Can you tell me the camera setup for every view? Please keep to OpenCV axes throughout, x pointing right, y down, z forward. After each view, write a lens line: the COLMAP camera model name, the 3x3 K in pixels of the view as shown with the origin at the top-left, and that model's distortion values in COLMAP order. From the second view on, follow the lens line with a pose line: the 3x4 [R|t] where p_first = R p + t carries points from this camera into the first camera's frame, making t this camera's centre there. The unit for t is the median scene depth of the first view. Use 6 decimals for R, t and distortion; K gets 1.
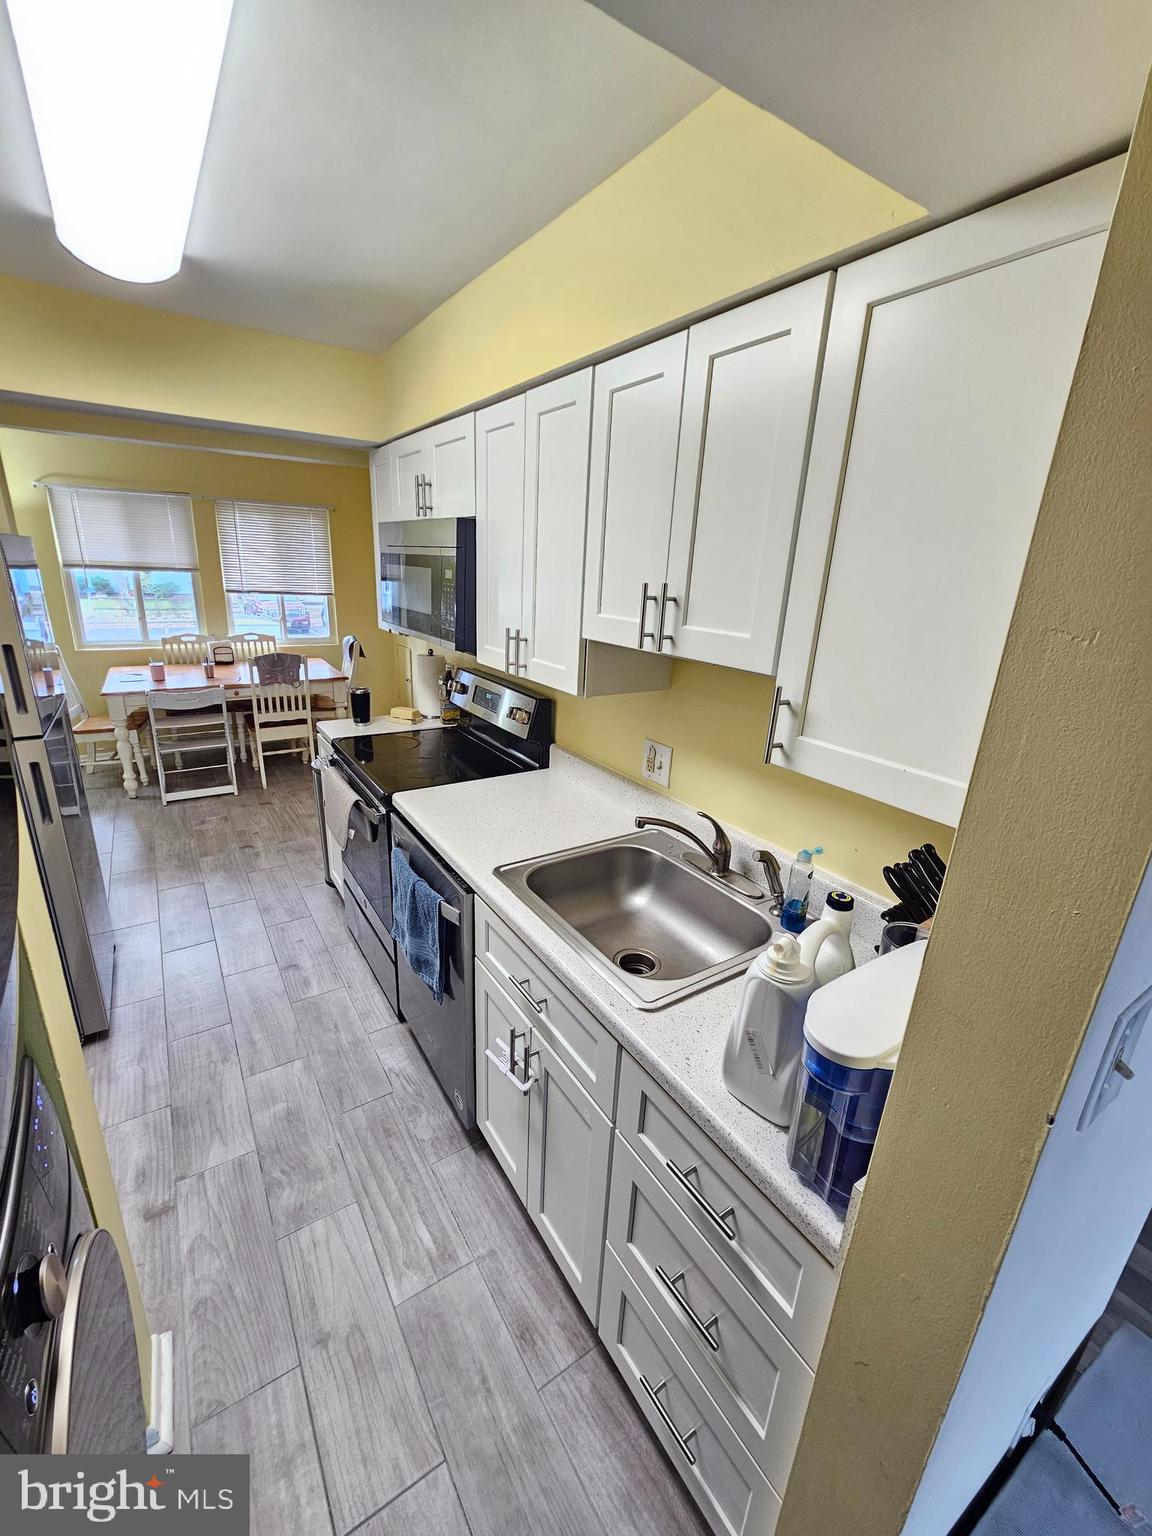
lens RADIAL K [[626.4, 0, 566.6], [0, 626.4, 764.0], [0, 0, 1]] dist [-0.003659, 0.000106]
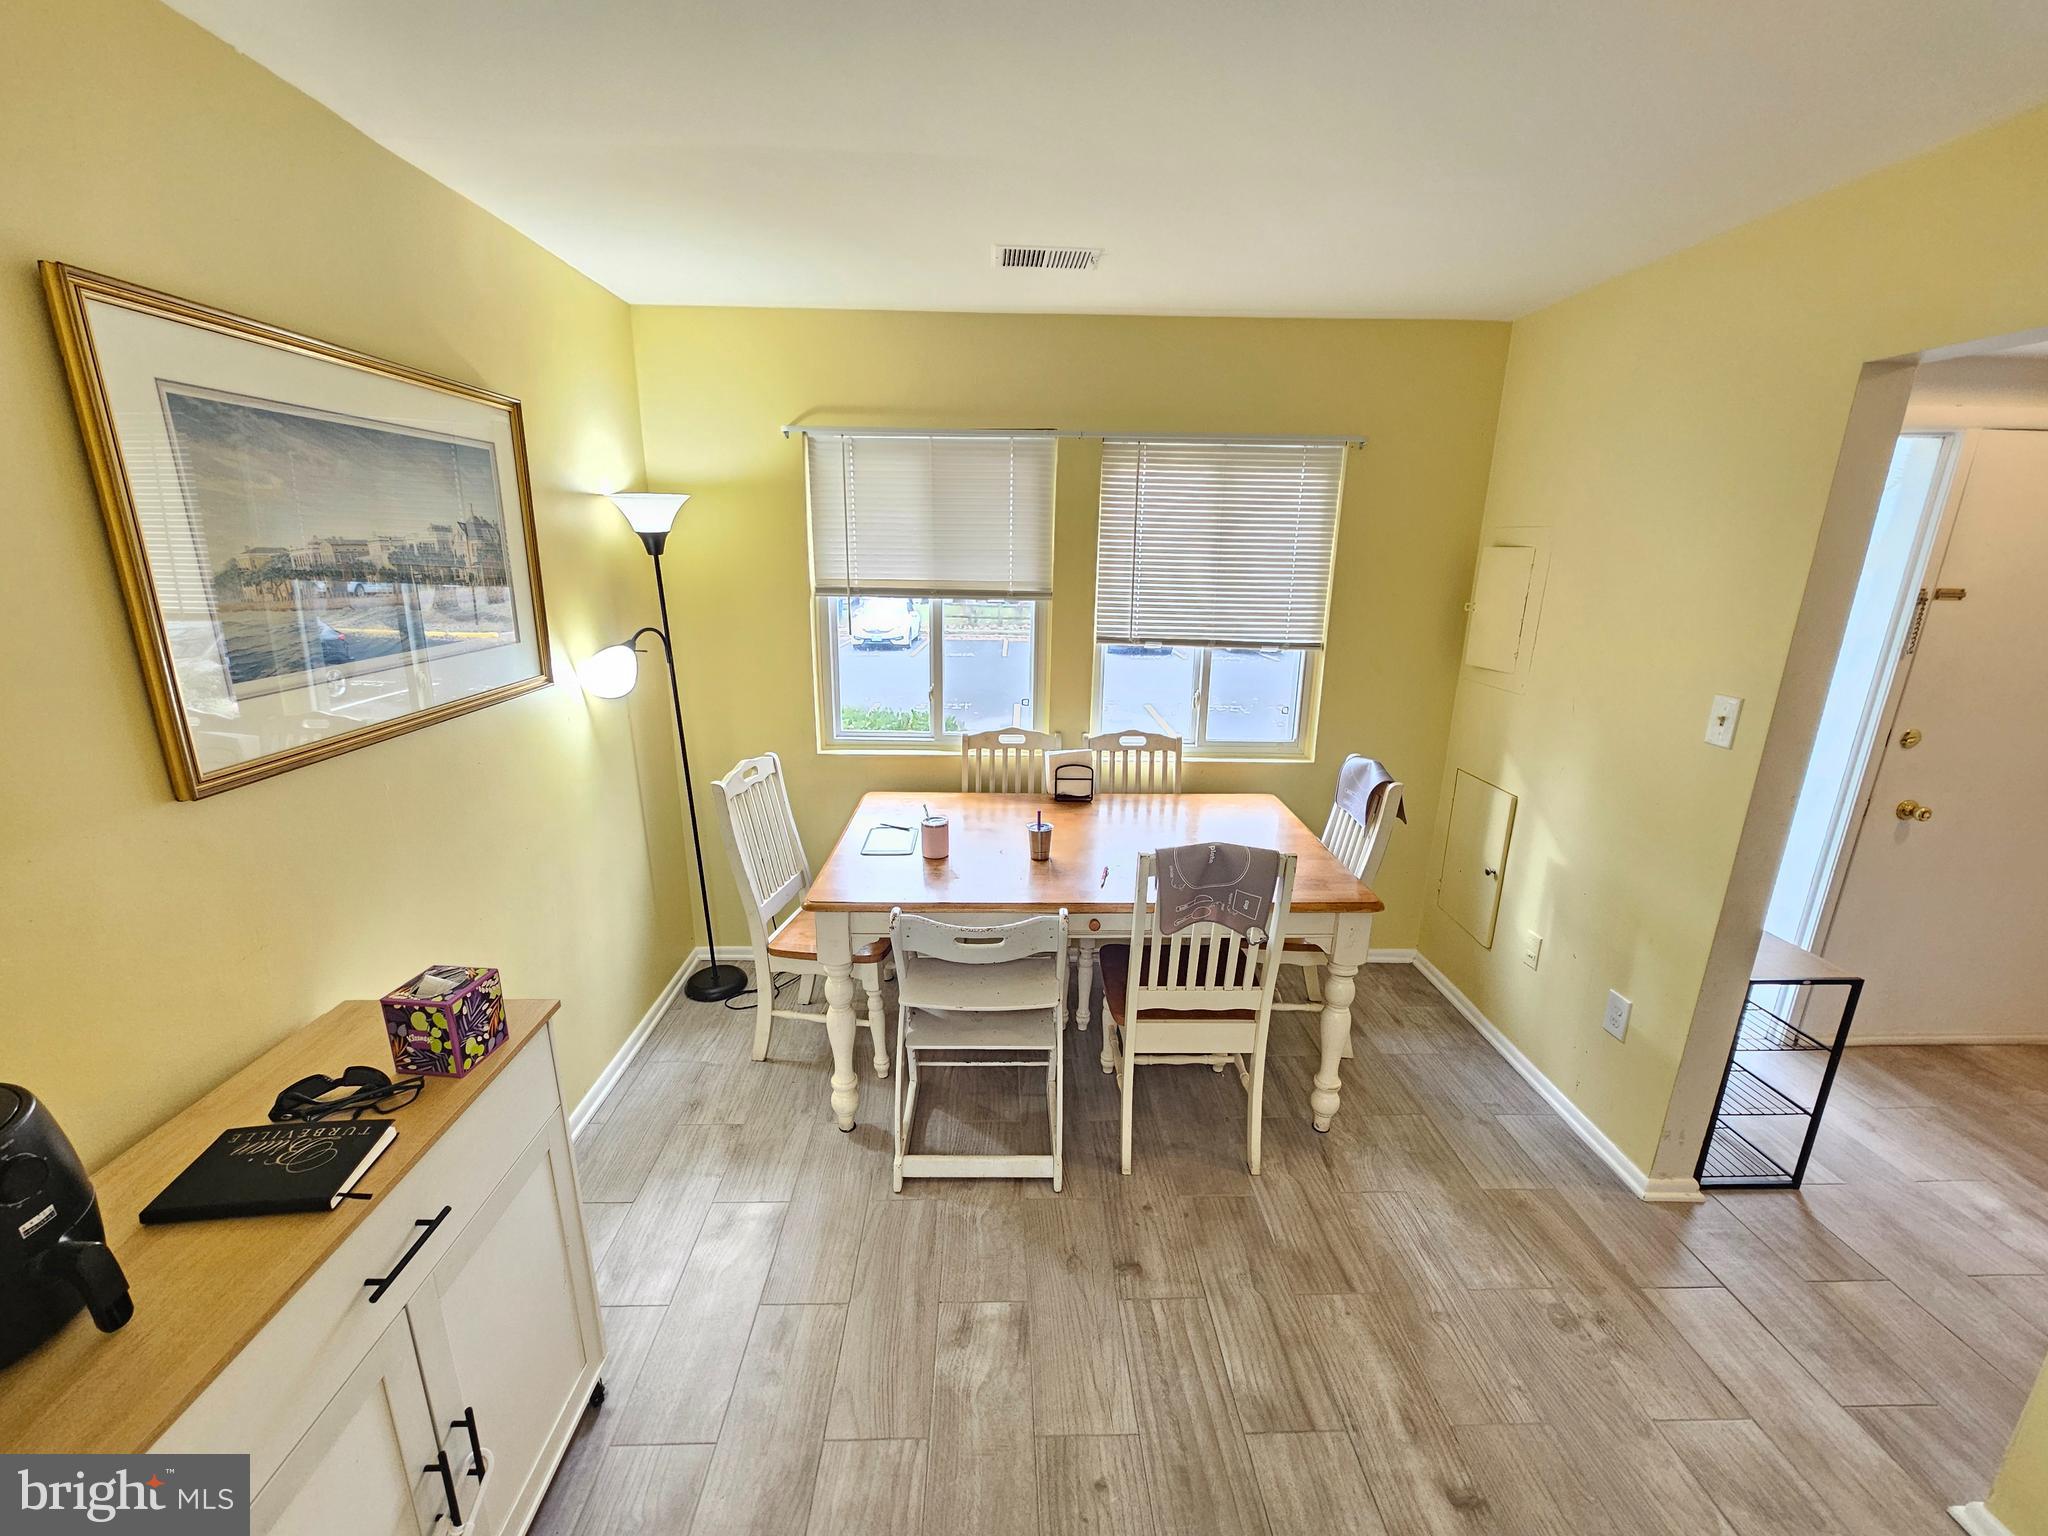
lens RADIAL K [[835.2, 0, 1020.0], [0, 835.2, 780.3], [0, 0, 1]] dist [-0.003659, 0.000106]
pose [[0.854809, 0.112413, -0.506621, -0.319902], [-0.136300, 0.990615, -0.010172, -0.188792], [0.500723, 0.077748, 0.862109, 0.534597]]
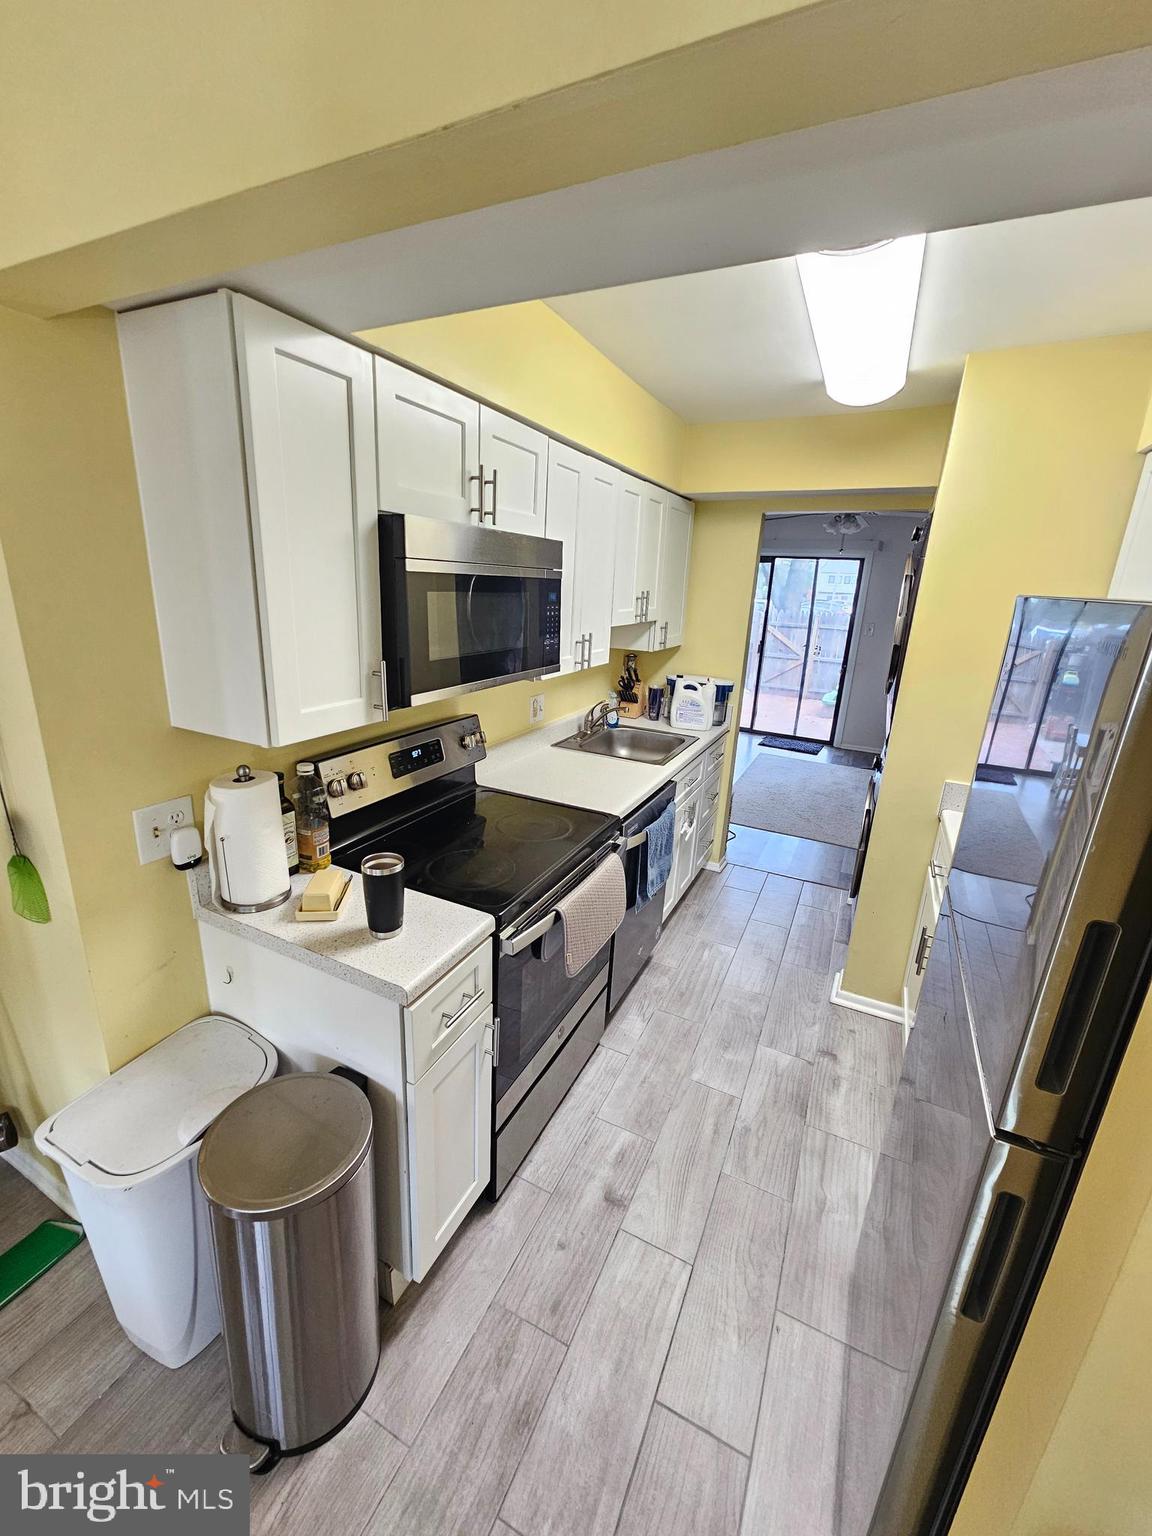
lens RADIAL K [[626.4, 0, 566.6], [0, 626.4, 764.0], [0, 0, 1]] dist [-0.003659, 0.000106]
pose [[-0.507518, -0.305400, 0.805702, -0.485131], [0.201941, 0.866876, 0.455792, -0.236701], [-0.837643, 0.394027, -0.378283, 0.663955]]
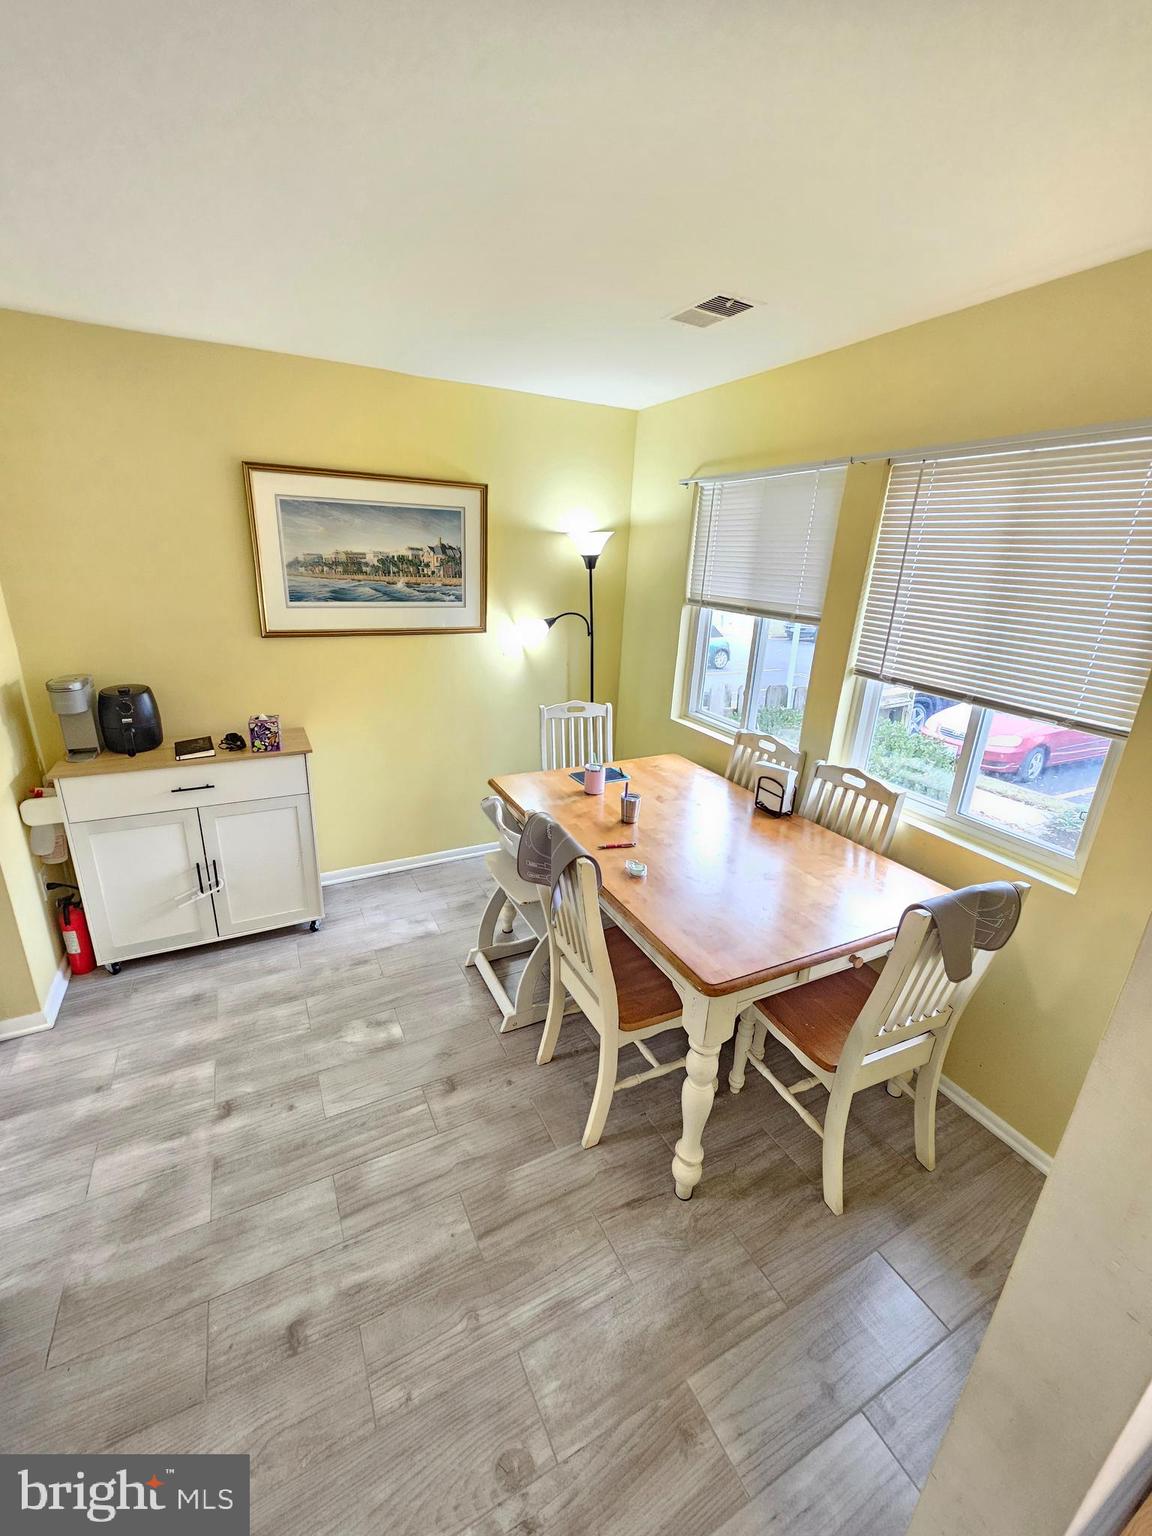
lens RADIAL K [[626.4, 0, 566.6], [0, 626.4, 764.0], [0, 0, 1]] dist [-0.003659, 0.000106]
pose [[-0.101200, 0.274924, -0.956125, -0.092132], [-0.344188, 0.892036, 0.292926, -0.324588], [0.933431, 0.358730, 0.004352, 0.971082]]
